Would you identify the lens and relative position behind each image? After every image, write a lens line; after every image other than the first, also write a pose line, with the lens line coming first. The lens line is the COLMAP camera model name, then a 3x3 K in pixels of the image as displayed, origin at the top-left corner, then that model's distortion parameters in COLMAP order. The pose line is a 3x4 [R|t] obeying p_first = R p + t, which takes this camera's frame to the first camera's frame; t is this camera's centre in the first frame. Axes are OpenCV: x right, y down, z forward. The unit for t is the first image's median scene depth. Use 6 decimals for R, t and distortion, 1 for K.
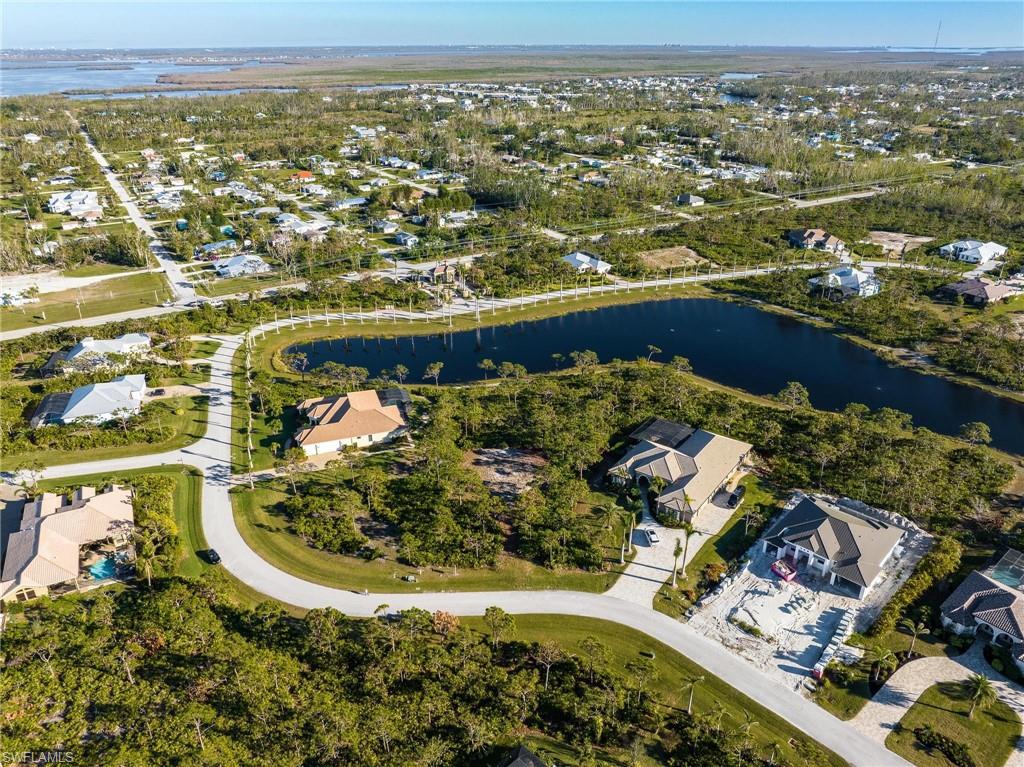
lens RADIAL K [[730.2, 0, 512.0], [0, 730.2, 383.5], [0, 0, 1]] dist [-0.021329, -0.001236]
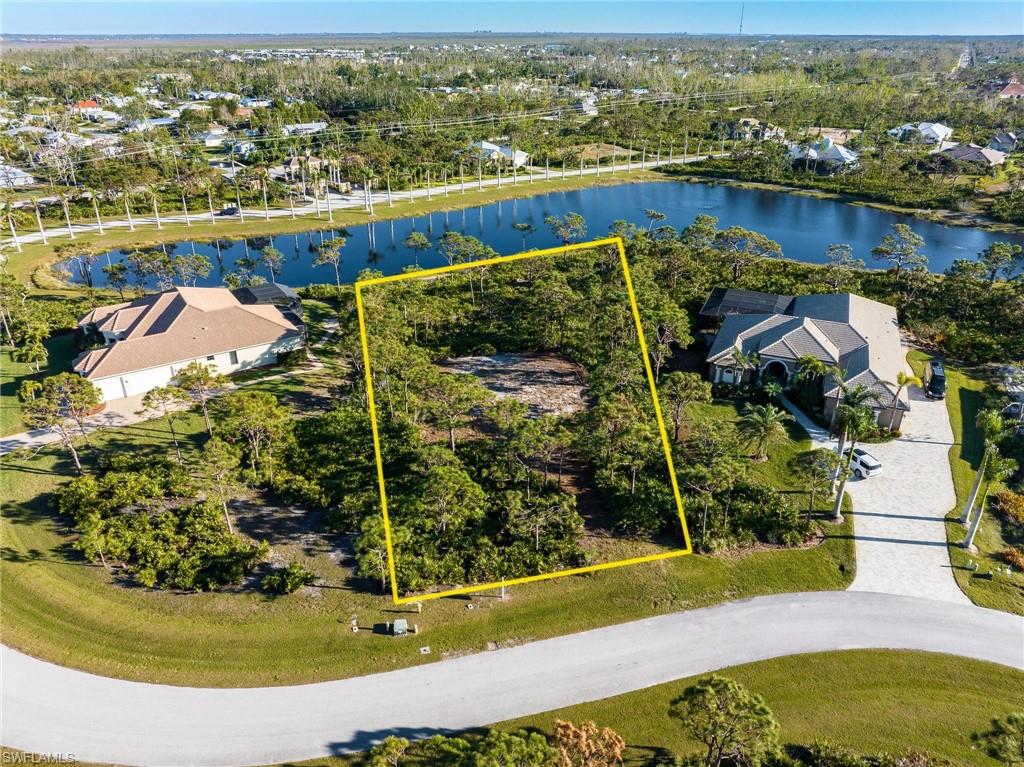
lens RADIAL K [[730.2, 0, 512.0], [0, 730.2, 383.5], [0, 0, 1]] dist [-0.021329, -0.001236]
pose [[0.972065, -0.094589, 0.214809, -0.116052], [0.092437, 0.995516, 0.020065, 0.101870], [-0.215743, 0.000352, 0.976450, 0.456646]]
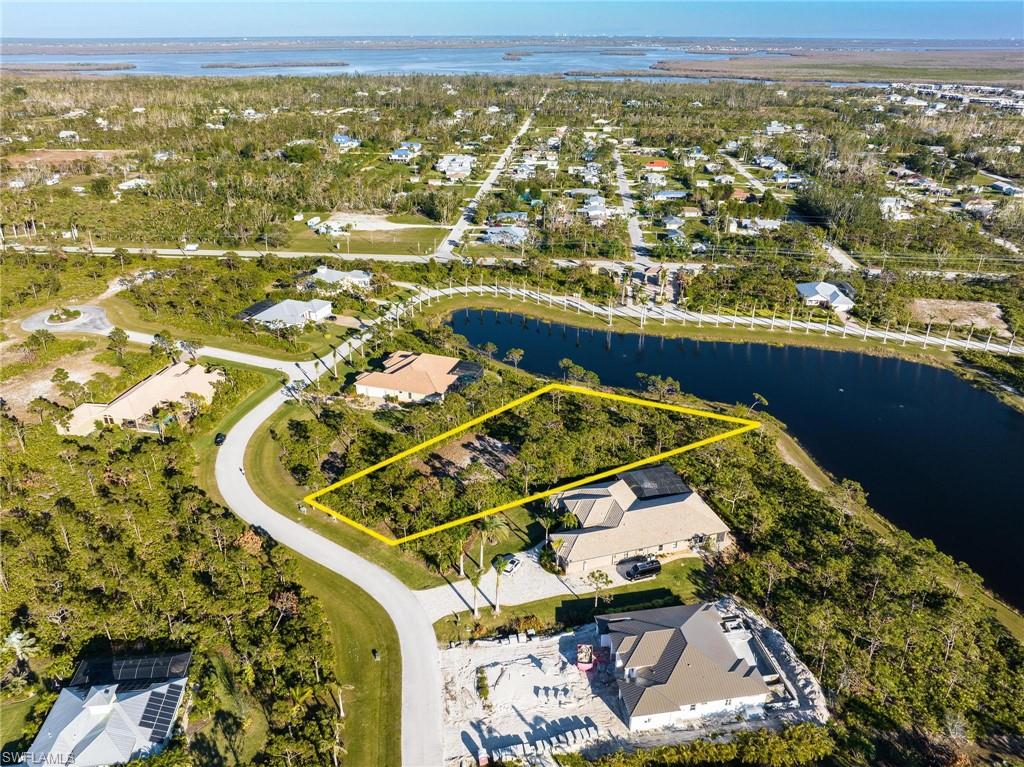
lens RADIAL K [[730.2, 0, 512.0], [0, 730.2, 383.5], [0, 0, 1]] dist [-0.021329, -0.001236]
pose [[0.798830, 0.265954, -0.539573, 0.519779], [-0.259988, 0.961500, 0.089011, -0.081004], [0.542472, 0.069178, 0.837221, 0.163666]]
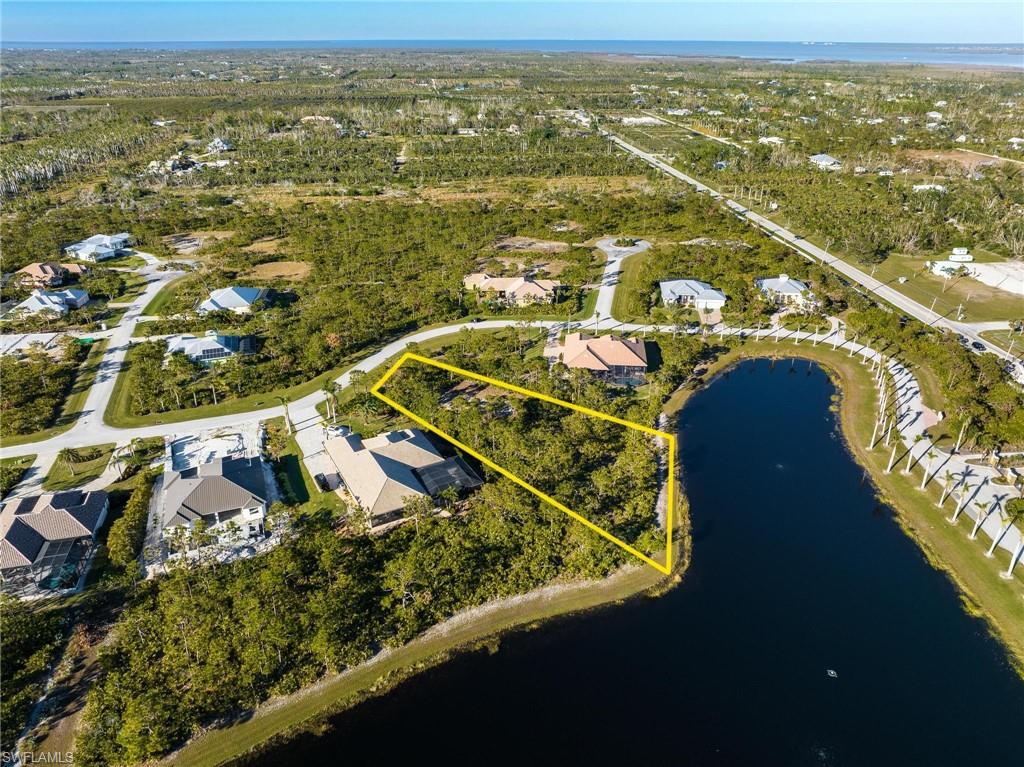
lens RADIAL K [[730.2, 0, 512.0], [0, 730.2, 383.5], [0, 0, 1]] dist [-0.021329, -0.001236]
pose [[-0.423880, 0.387974, -0.818414, 0.864099], [-0.387493, 0.739052, 0.551046, -0.539953], [0.818642, 0.550707, -0.162932, 1.156516]]
